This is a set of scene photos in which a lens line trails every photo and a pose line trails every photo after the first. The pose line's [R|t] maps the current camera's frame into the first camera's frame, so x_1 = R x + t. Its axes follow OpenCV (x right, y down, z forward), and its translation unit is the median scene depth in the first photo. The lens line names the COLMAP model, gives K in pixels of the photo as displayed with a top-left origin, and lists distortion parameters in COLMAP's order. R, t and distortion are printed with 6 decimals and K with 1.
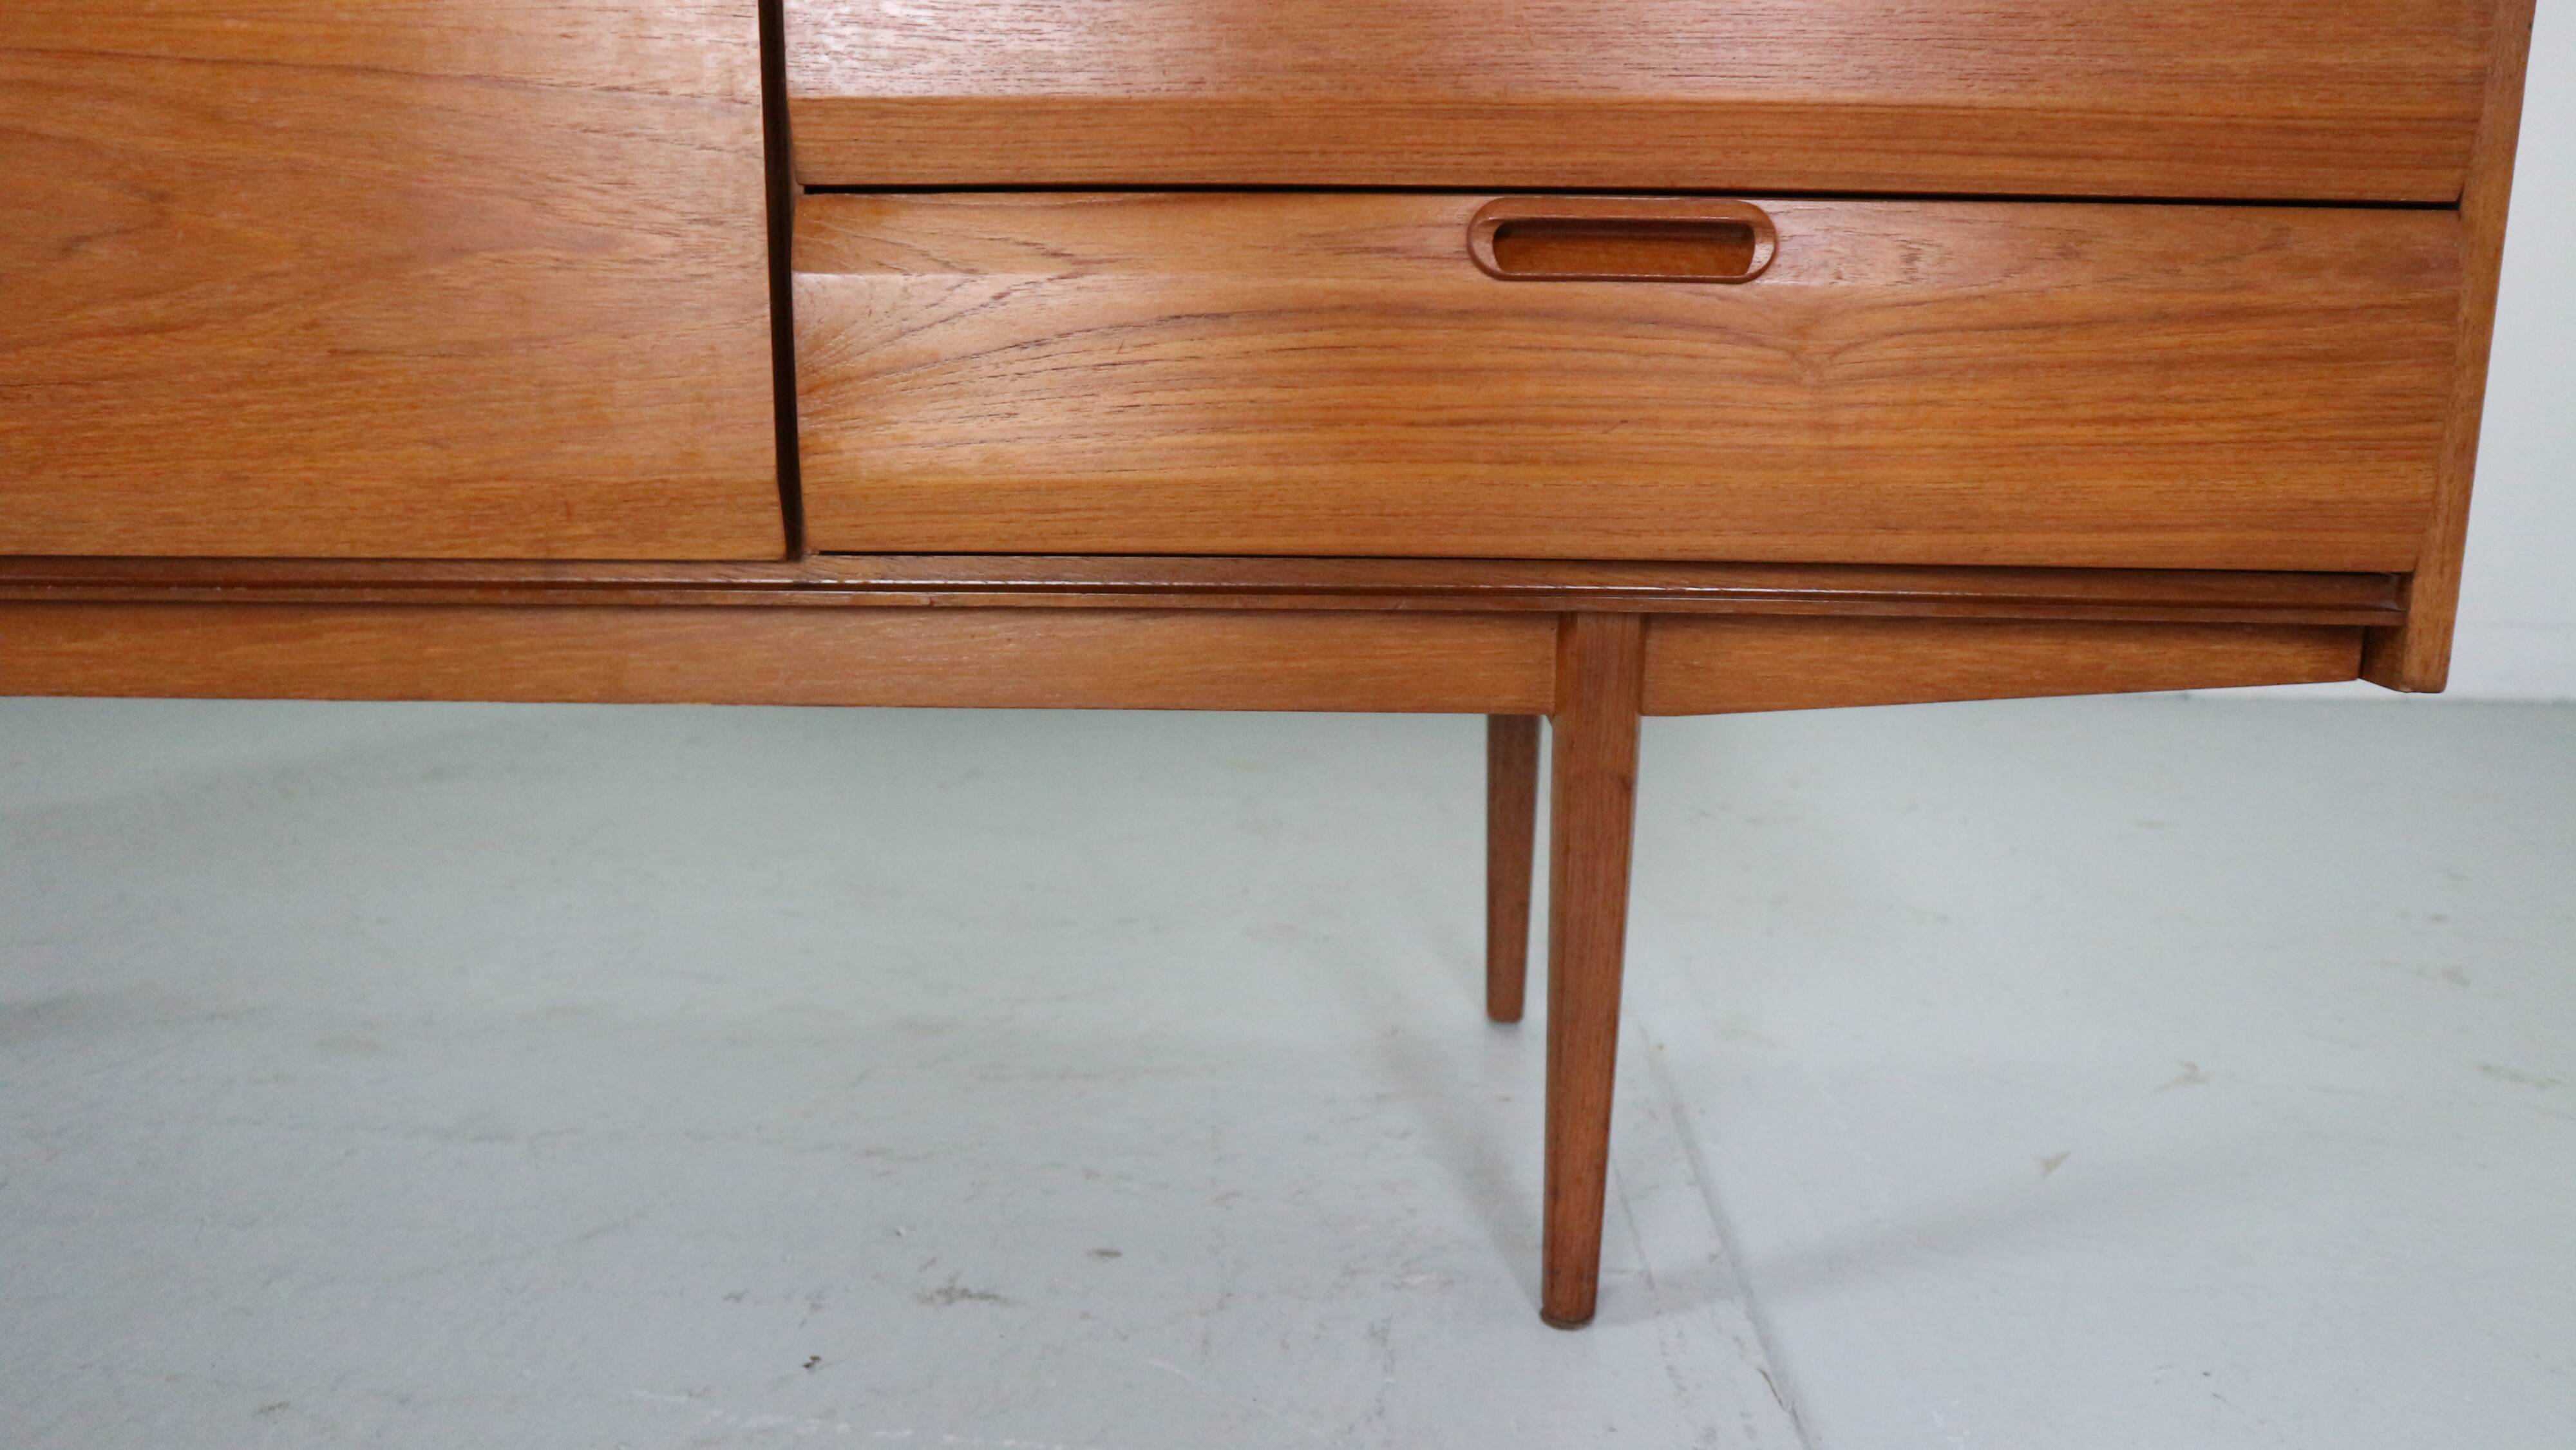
lens RADIAL K [[1894.3, 0, 1202.8], [0, 1894.3, 735.3], [0, 0, 1]] dist [-0.095225, 0.053820]
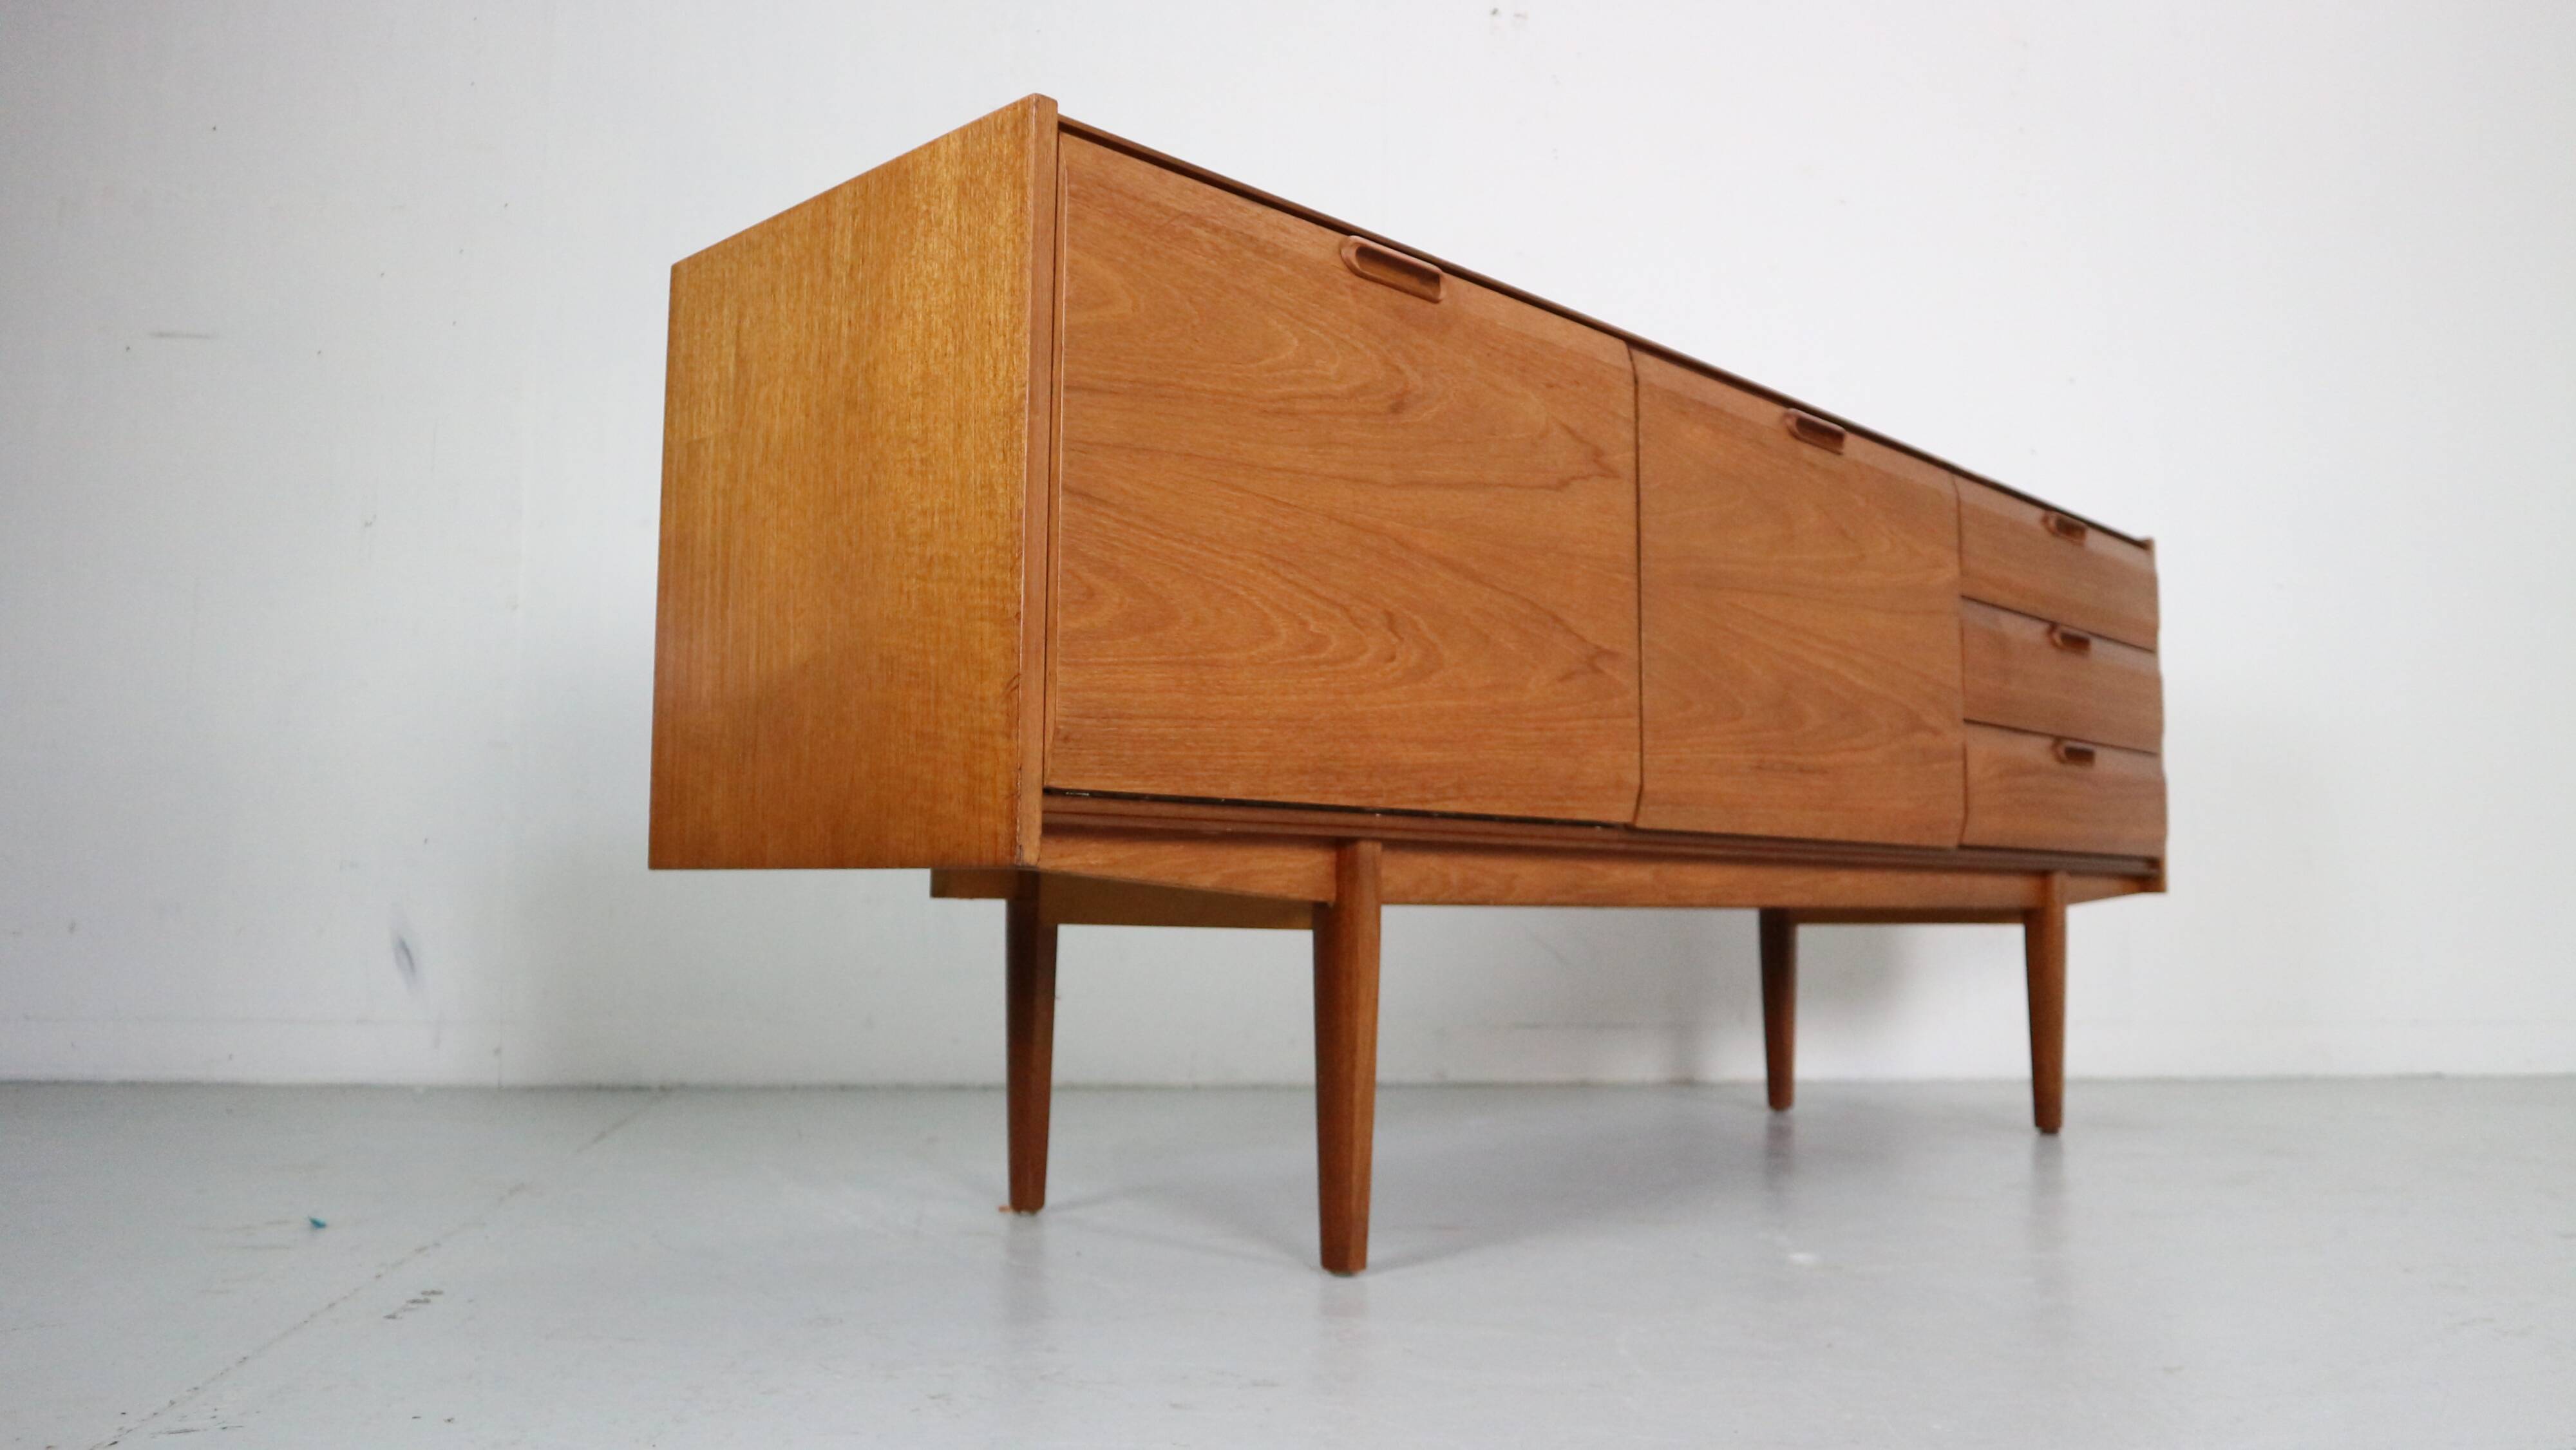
lens RADIAL K [[1894.3, 0, 1272.7], [0, 1894.3, 746.8], [0, 0, 1]] dist [-0.095225, 0.053820]
pose [[0.677701, 0.064481, 0.732505, -3.067822], [0.150552, 0.962879, -0.224049, 0.237032], [-0.719761, 0.262118, 0.642836, -0.080962]]
